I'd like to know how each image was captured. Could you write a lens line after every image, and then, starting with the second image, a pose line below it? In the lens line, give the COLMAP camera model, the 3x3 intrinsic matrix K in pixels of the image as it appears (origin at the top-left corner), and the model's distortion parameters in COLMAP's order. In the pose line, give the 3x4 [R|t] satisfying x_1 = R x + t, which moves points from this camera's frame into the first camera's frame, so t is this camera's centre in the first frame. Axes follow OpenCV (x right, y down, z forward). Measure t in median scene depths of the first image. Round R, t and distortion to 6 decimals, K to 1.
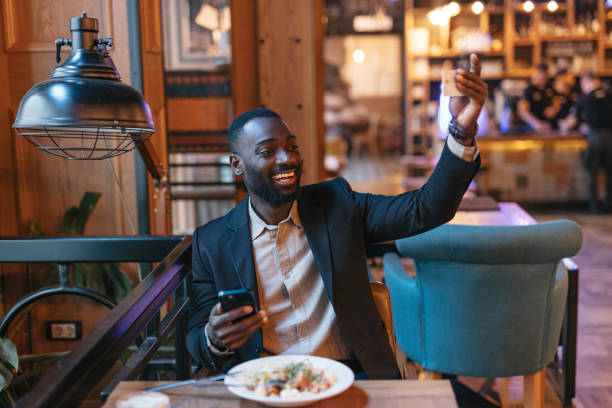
lens RADIAL K [[837.2, 0, 306.0], [0, 837.2, 204.0], [0, 0, 1]] dist [-0.013527, -0.004344]
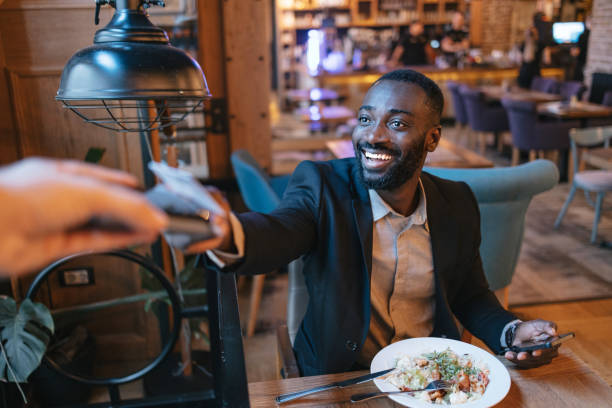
lens RADIAL K [[605.4, 0, 309.7], [0, 605.4, 206.5], [0, 0, 1]] dist [0.004940, -0.004213]
pose [[0.979122, -0.061325, 0.193804, -0.146192], [0.033523, 0.989067, 0.143607, -0.041921], [-0.200492, -0.134111, 0.970473, 0.200734]]
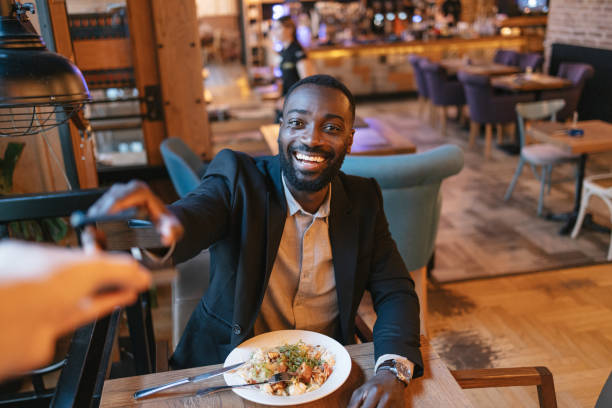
lens RADIAL K [[604.8, 0, 306.0], [0, 604.8, 204.0], [0, 0, 1]] dist [0.002498, 0.005256]
pose [[0.972289, -0.096067, 0.213133, -0.069300], [0.056527, 0.981223, 0.184407, -0.058967], [-0.226846, -0.167249, 0.959463, 0.170089]]
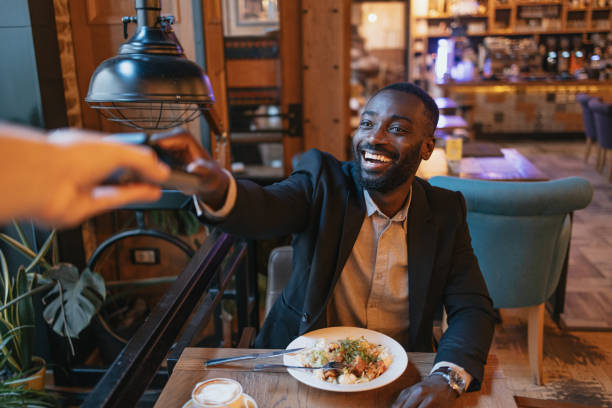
lens RADIAL K [[606.5, 0, 303.1], [0, 606.5, 200.8], [0, 0, 1]] dist [-0.012039, 0.009126]
pose [[0.999085, 0.008466, -0.041913, -0.021763], [-0.003385, 0.992788, 0.119836, -0.038465], [0.042626, -0.119584, 0.991909, 0.141923]]
